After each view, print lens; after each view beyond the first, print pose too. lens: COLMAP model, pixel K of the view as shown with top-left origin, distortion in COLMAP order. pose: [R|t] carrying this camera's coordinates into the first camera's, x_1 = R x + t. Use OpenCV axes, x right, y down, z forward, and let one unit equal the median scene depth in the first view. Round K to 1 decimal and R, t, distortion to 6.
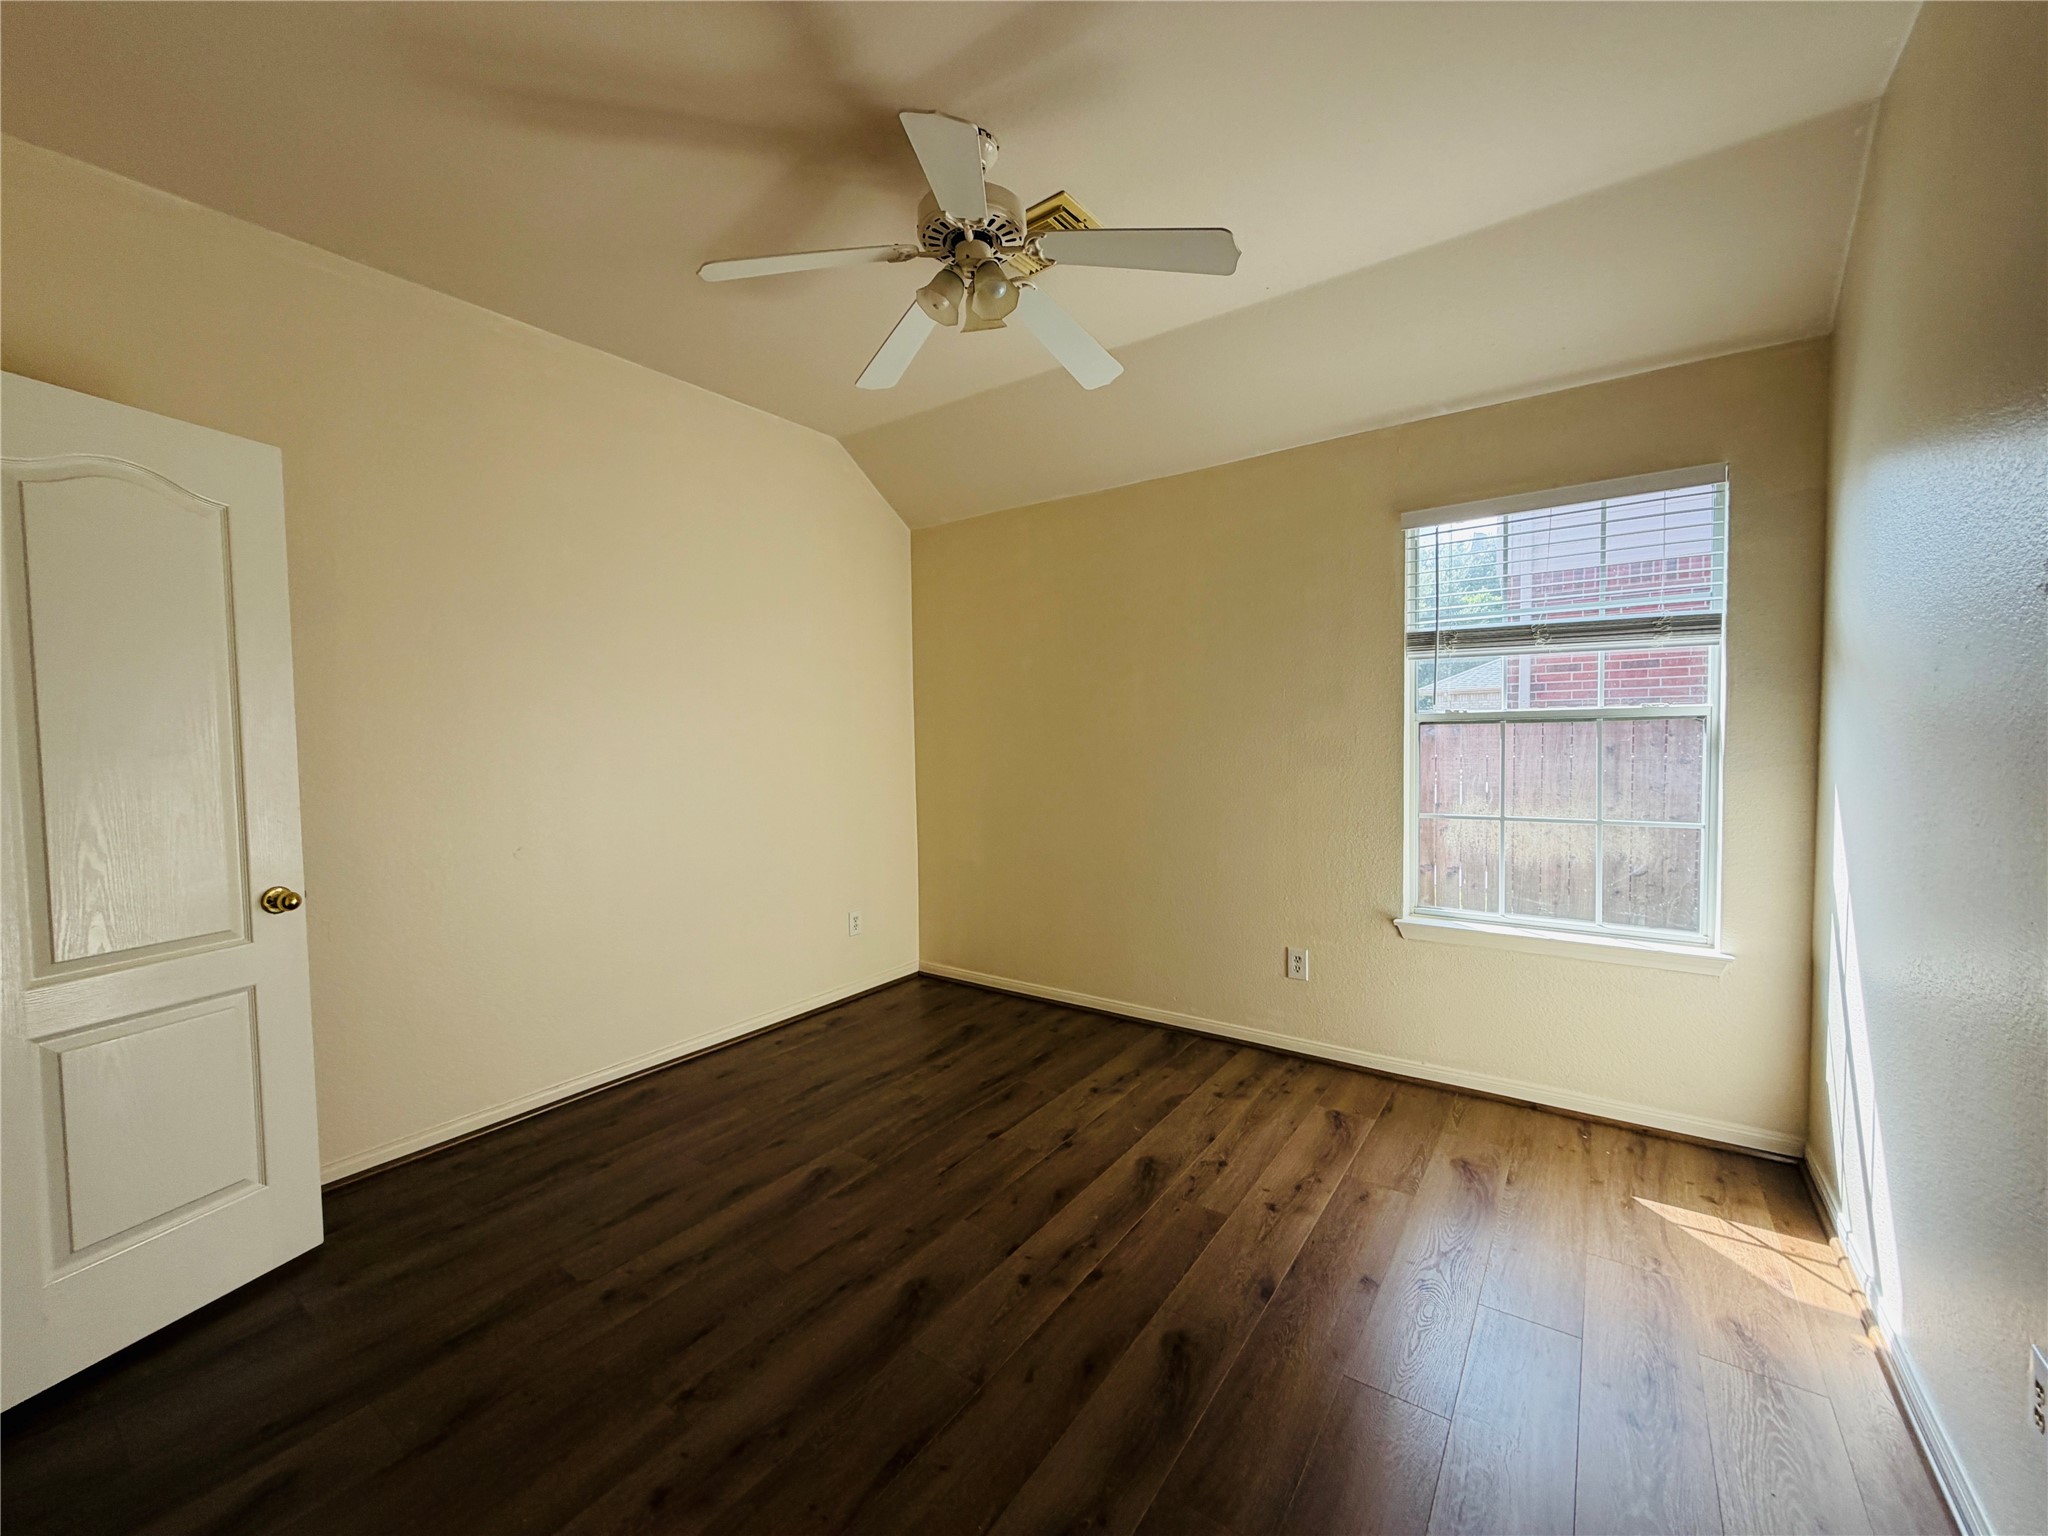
lens RADIAL K [[820.3, 0, 1022.8], [0, 820.3, 768.2], [0, 0, 1]] dist [-0.000997, 0.000463]
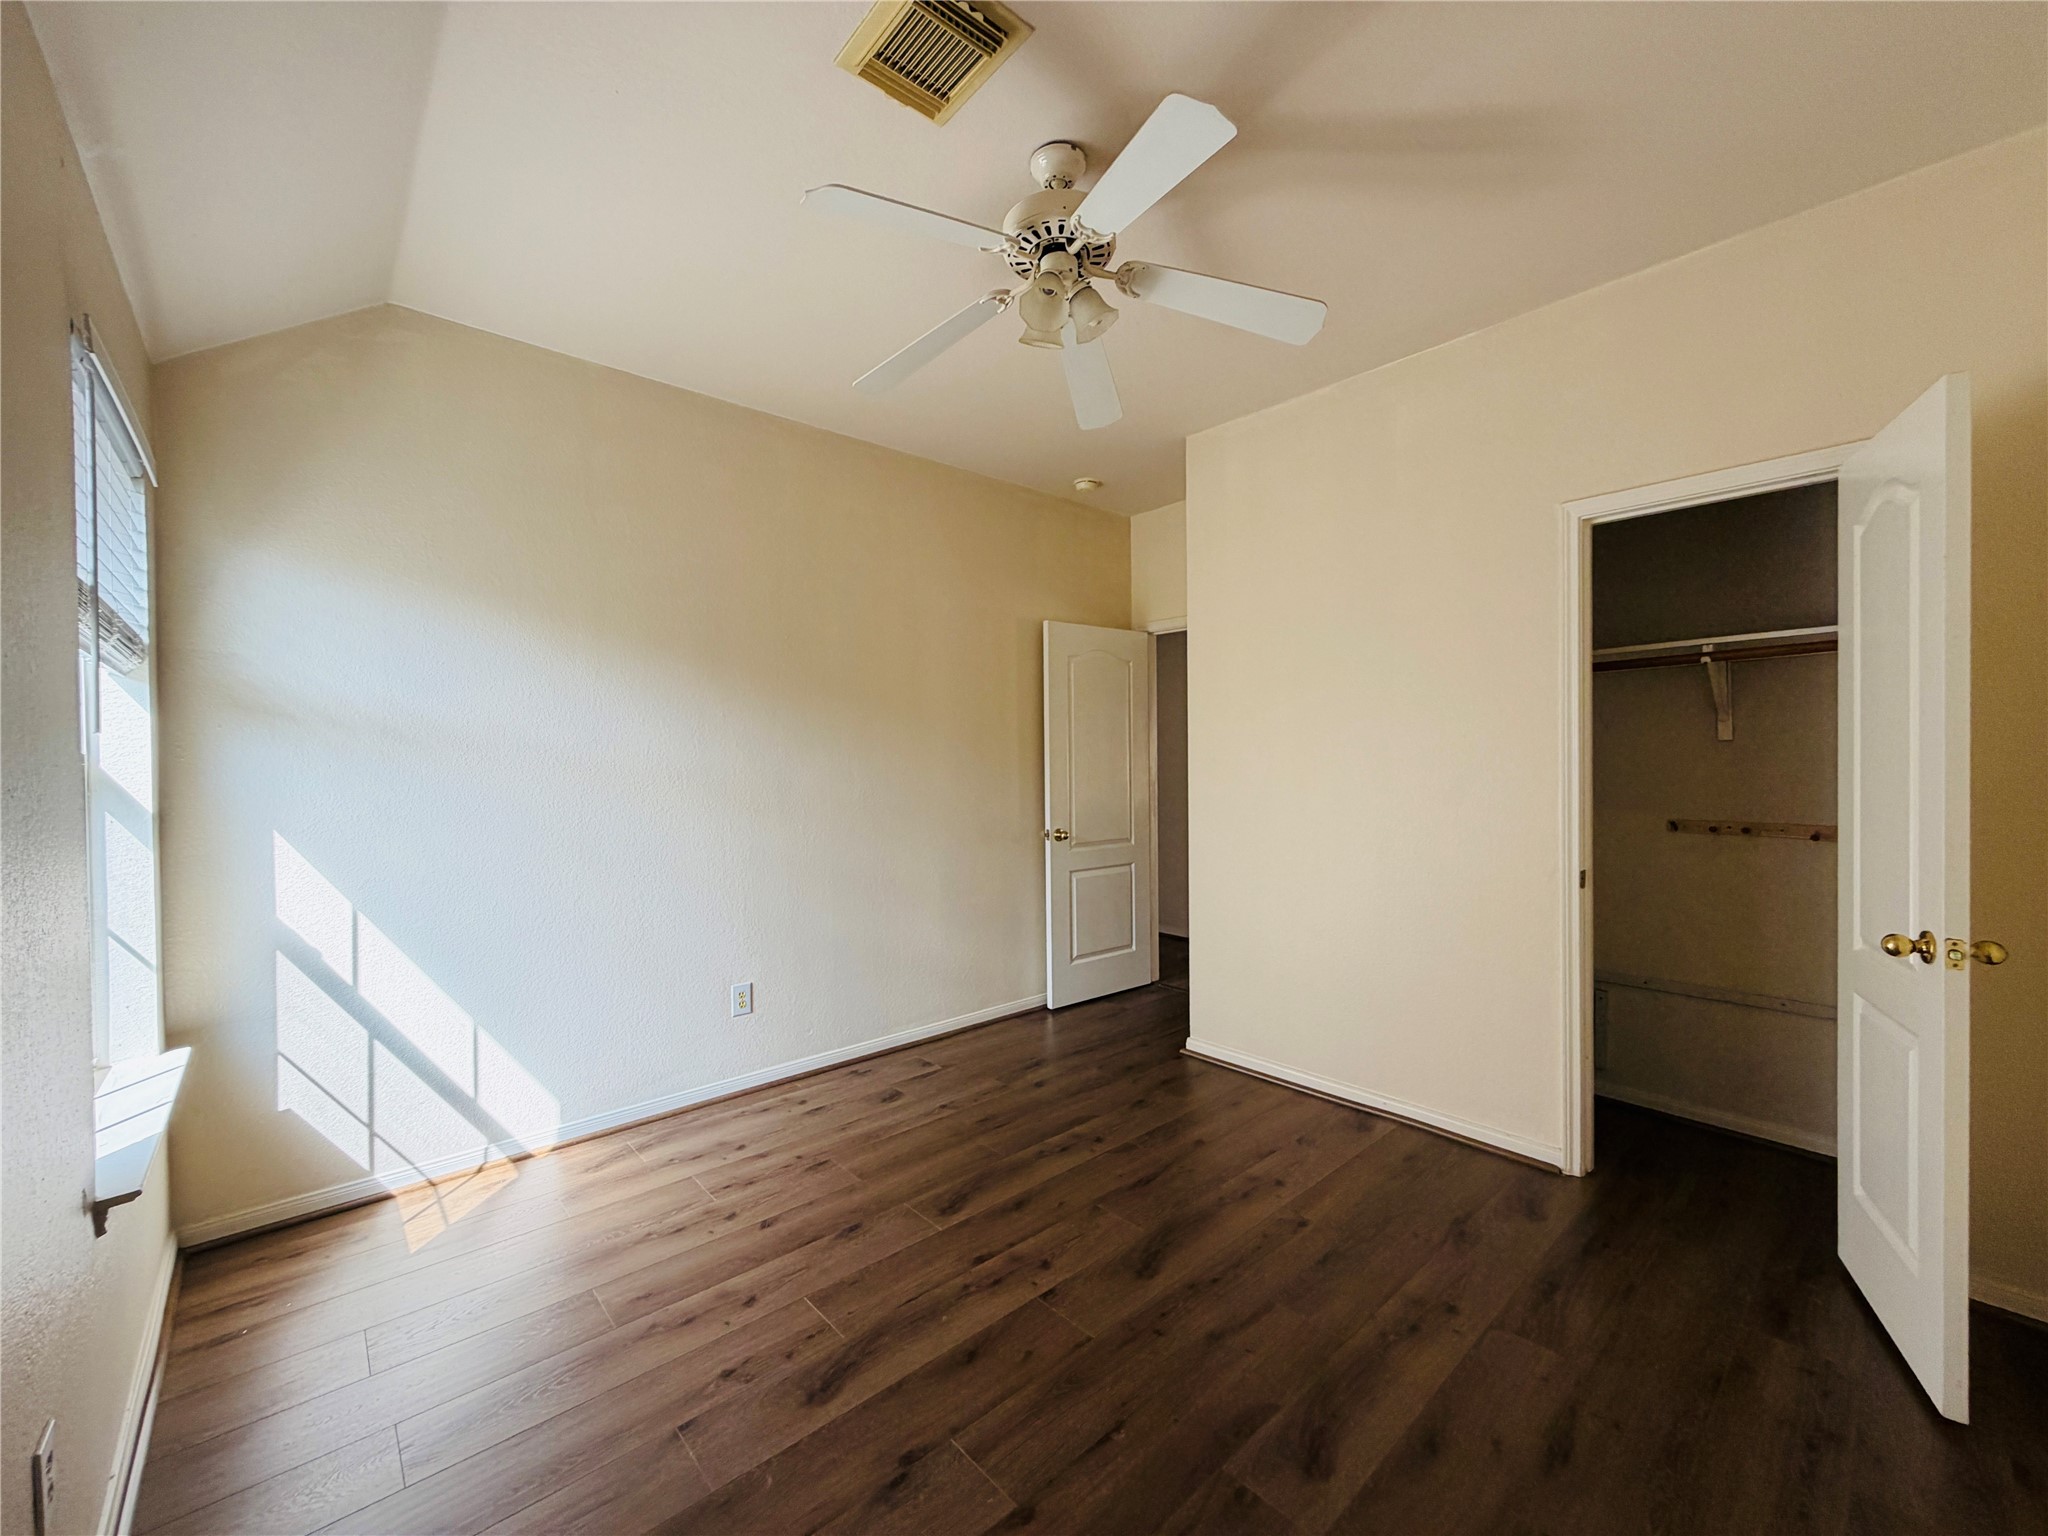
lens RADIAL K [[820.3, 0, 1005.2], [0, 820.3, 764.4], [0, 0, 1]] dist [-0.000997, 0.000463]
pose [[-0.971051, 0.023715, 0.237692, -0.201222], [0.036438, 0.998120, 0.049277, -0.086948], [-0.236077, 0.056511, -0.970090, 1.848437]]
